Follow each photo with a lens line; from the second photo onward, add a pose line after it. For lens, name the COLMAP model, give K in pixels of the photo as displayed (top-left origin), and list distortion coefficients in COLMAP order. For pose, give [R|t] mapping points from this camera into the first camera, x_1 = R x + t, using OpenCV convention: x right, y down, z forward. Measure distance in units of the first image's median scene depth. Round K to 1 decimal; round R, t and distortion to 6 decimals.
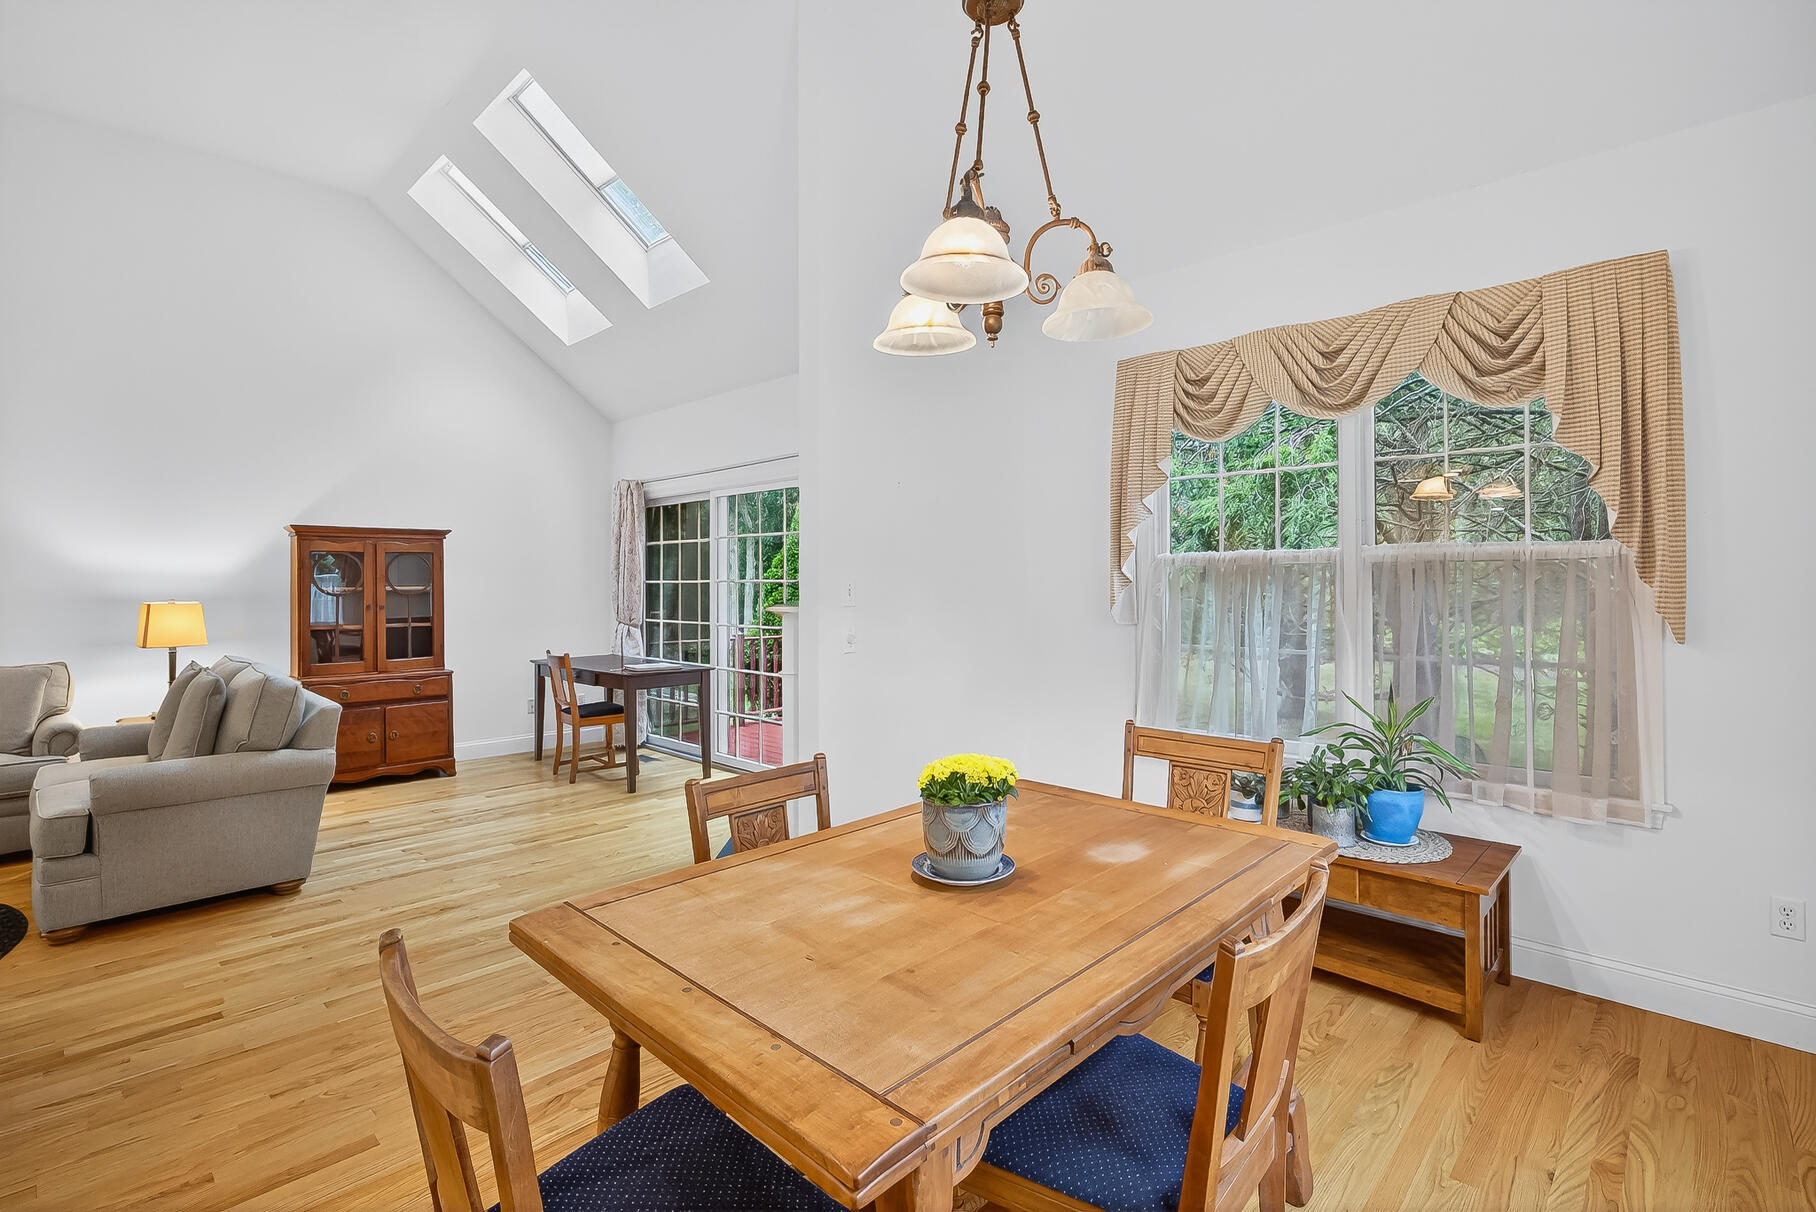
lens RADIAL K [[830.7, 0, 905.4], [0, 830.7, 590.0], [0, 0, 1]] dist [-0.002259, 0.000322]
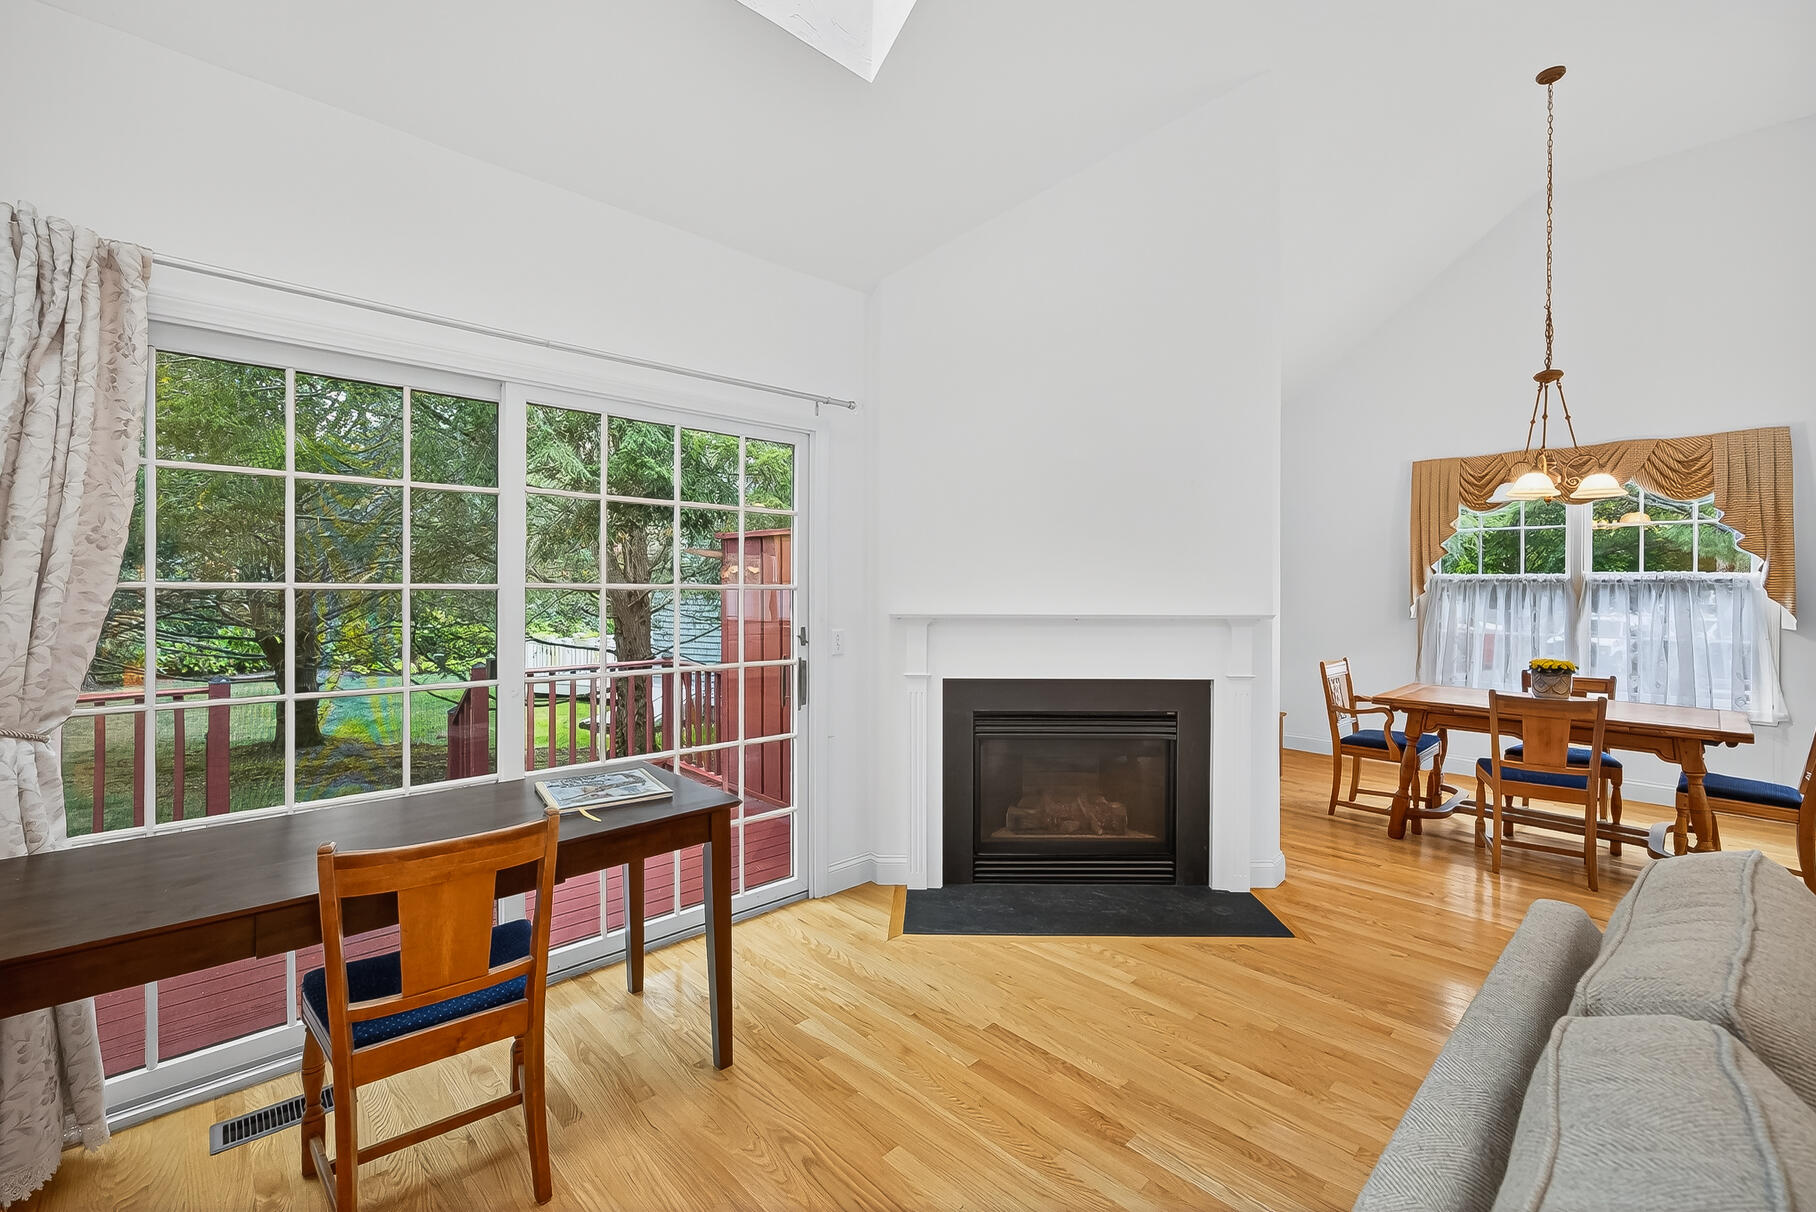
lens RADIAL K [[763.2, 0, 911.1], [0, 763.2, 587.0], [0, 0, 1]] dist [-0.002913, 0.000145]
pose [[0.999460, 0.005630, -0.032384, -1.050042], [-0.005800, 0.999970, -0.005182, -0.002770], [0.032354, 0.005367, 0.999462, -0.844051]]
